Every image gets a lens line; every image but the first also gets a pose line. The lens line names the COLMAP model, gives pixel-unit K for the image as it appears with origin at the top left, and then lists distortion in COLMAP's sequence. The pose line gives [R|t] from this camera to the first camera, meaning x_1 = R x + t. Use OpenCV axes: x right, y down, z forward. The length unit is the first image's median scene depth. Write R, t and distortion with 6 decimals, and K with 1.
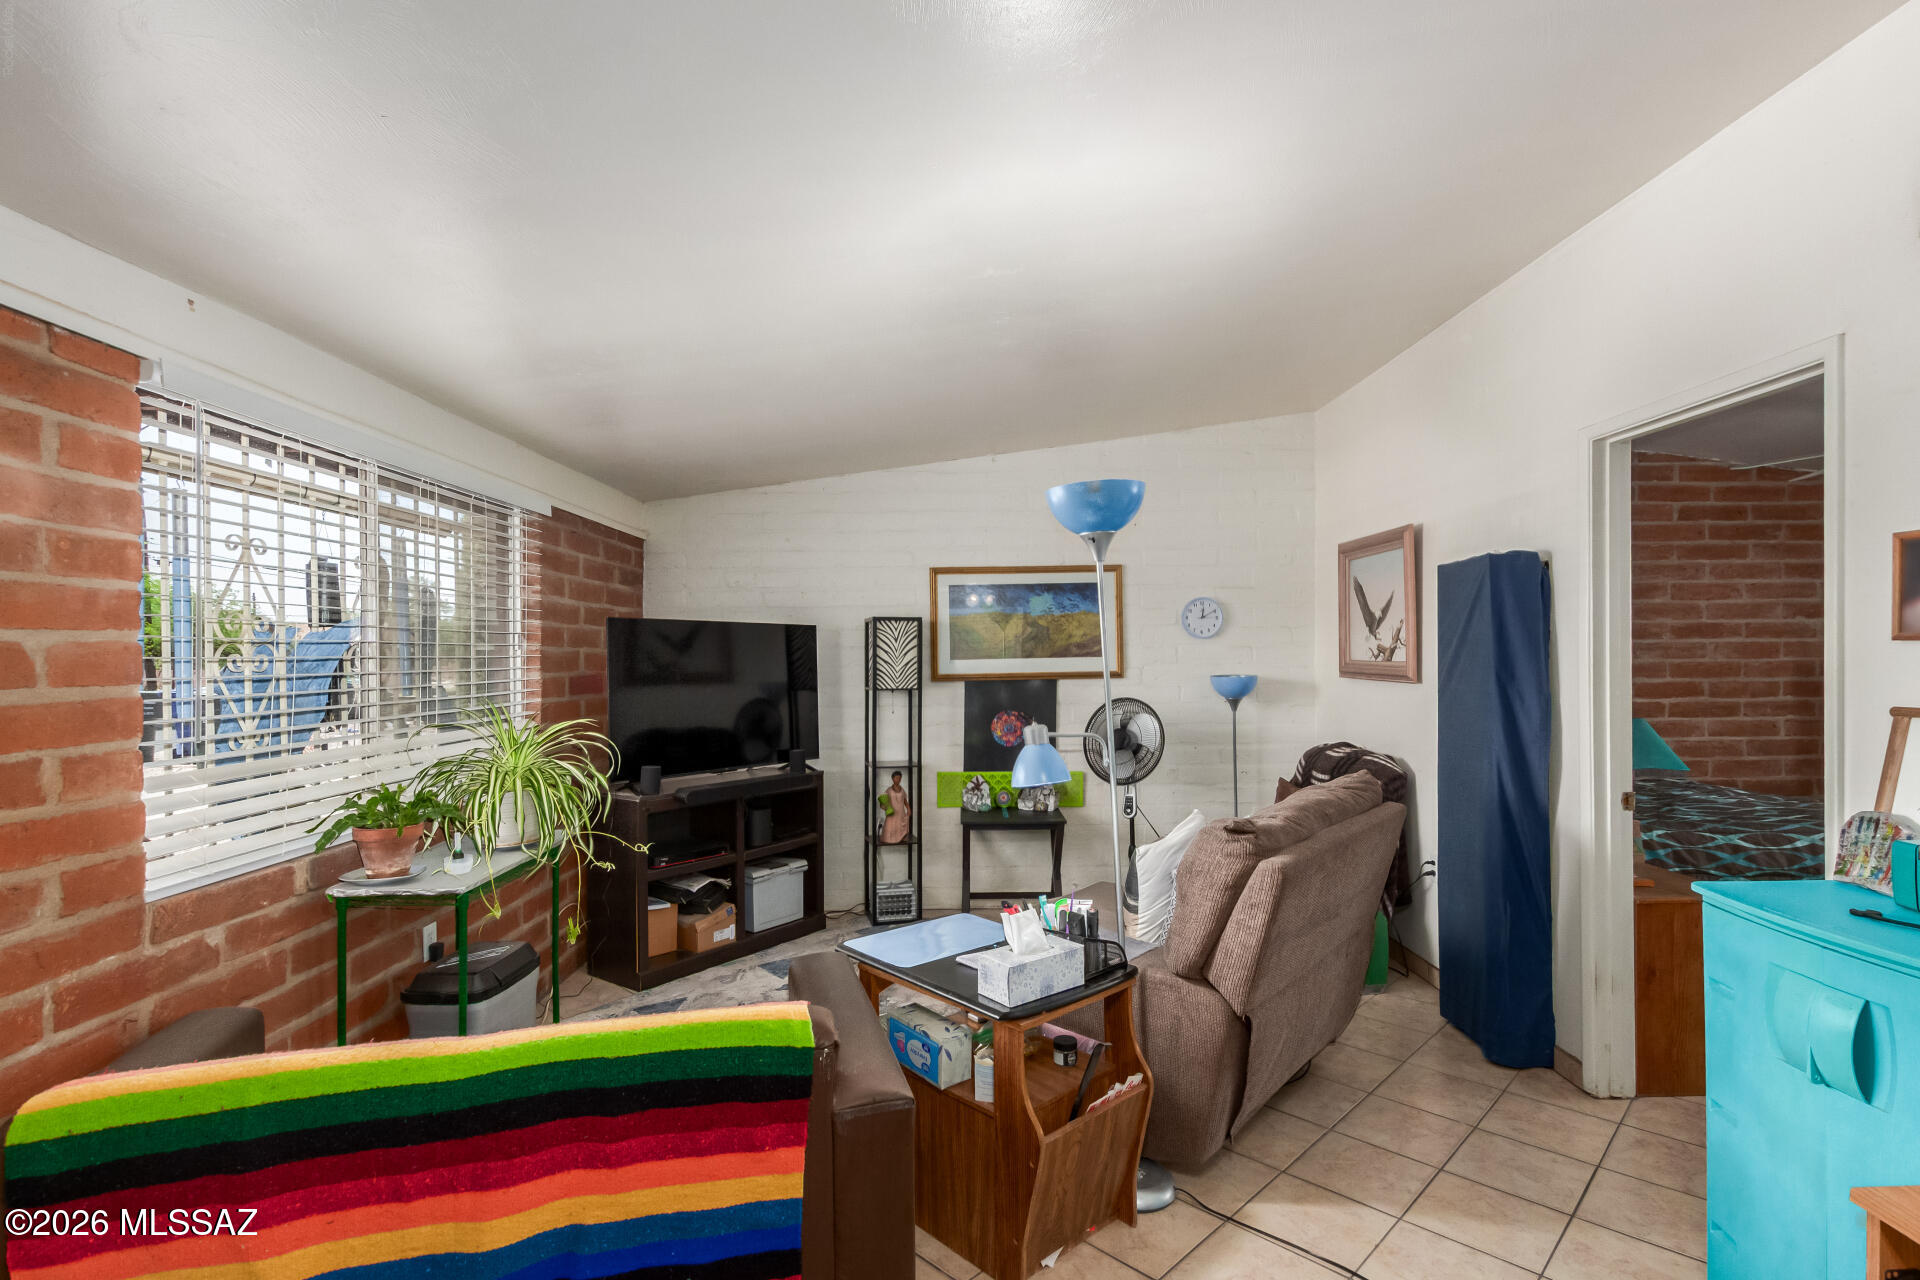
lens RADIAL K [[918.9, 0, 971.7], [0, 918.9, 659.7], [0, 0, 1]] dist [-0.001839, -0.000791]
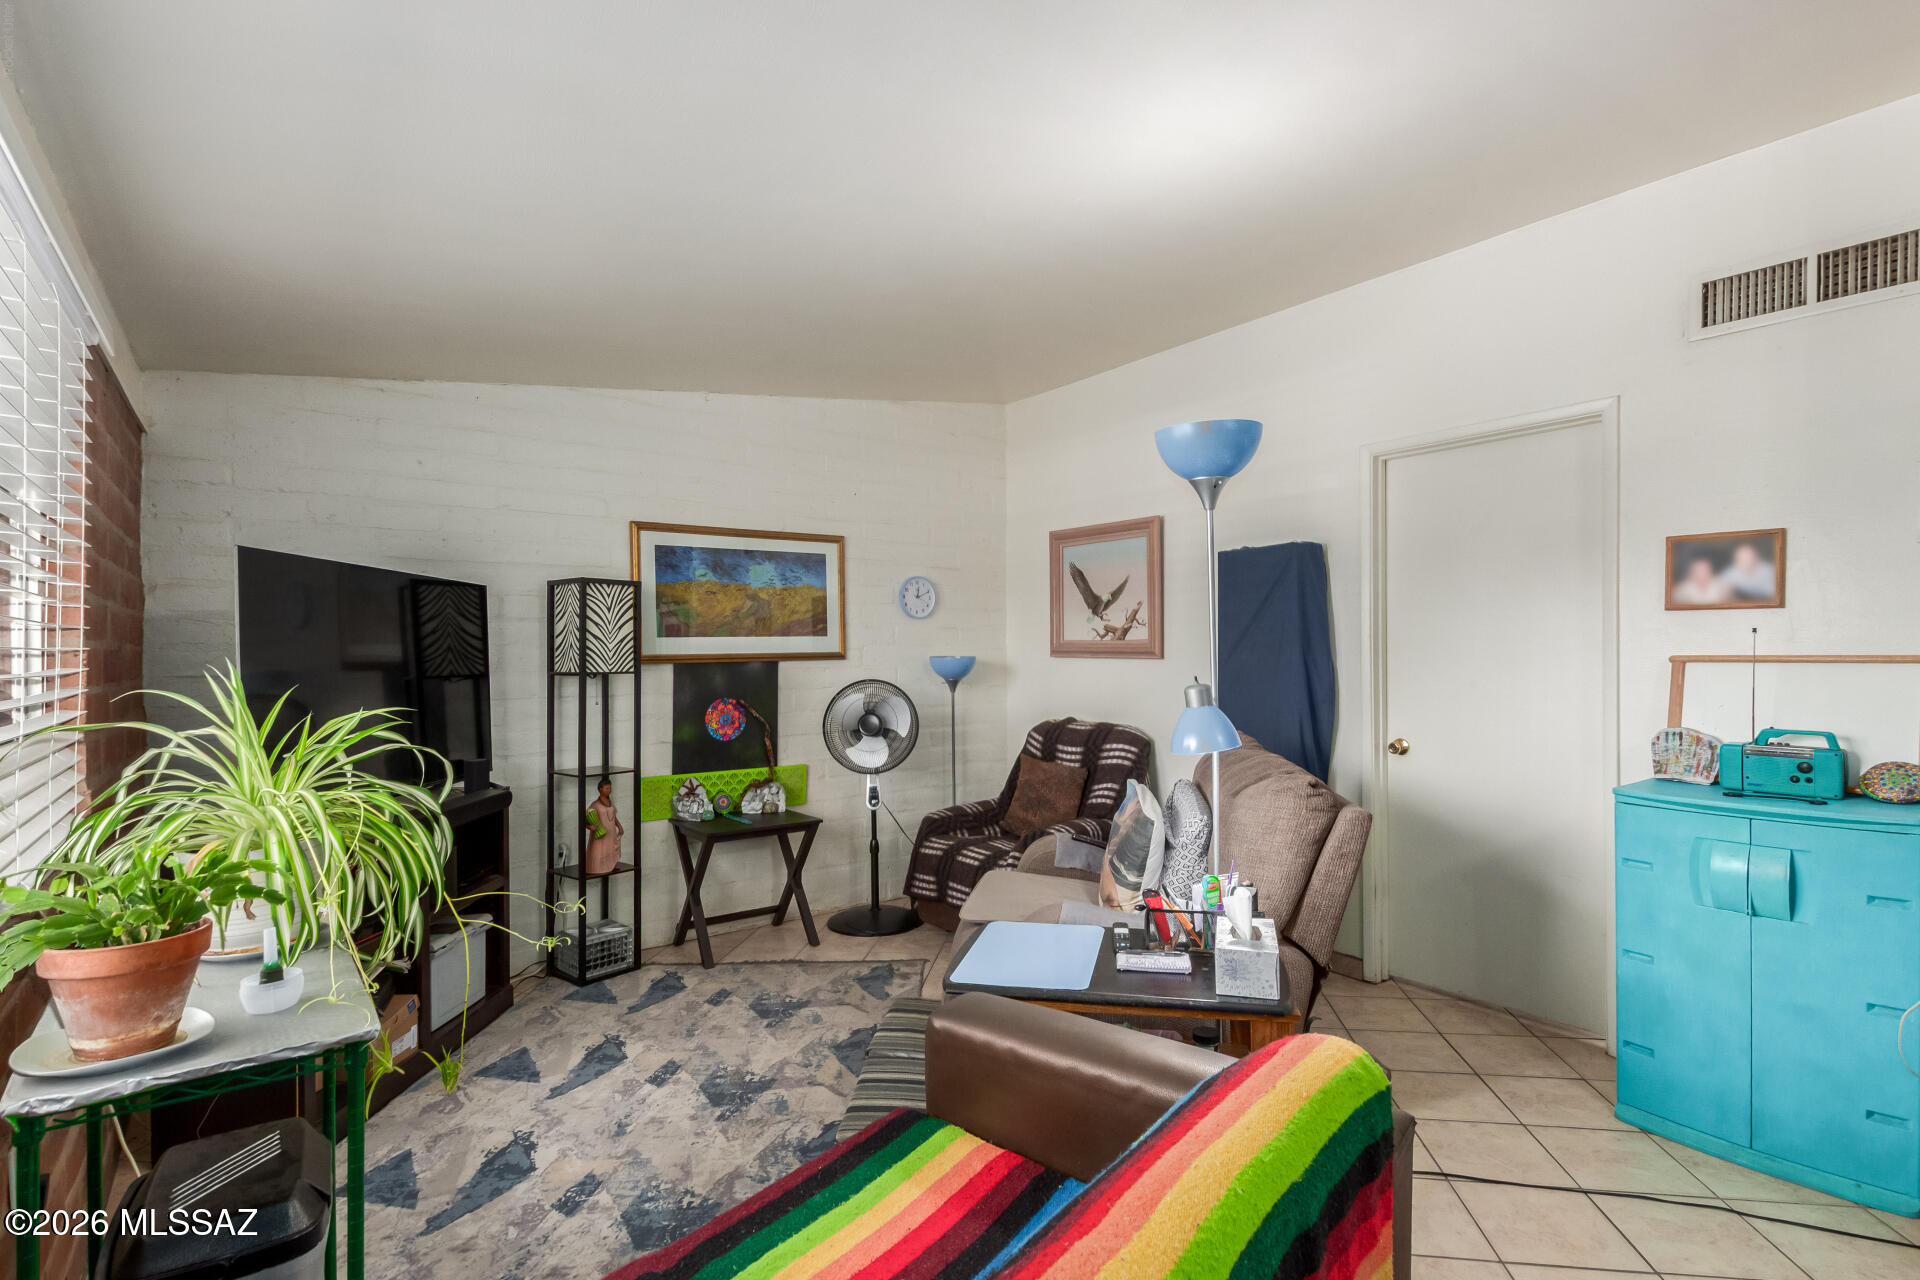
lens RADIAL K [[918.9, 0, 971.7], [0, 918.9, 659.7], [0, 0, 1]] dist [-0.001839, -0.000791]
pose [[0.798687, -0.001343, 0.601745, -0.431077], [0.002857, 0.999995, -0.001560, 0.032733], [-0.601740, 0.002965, 0.798687, 0.287368]]
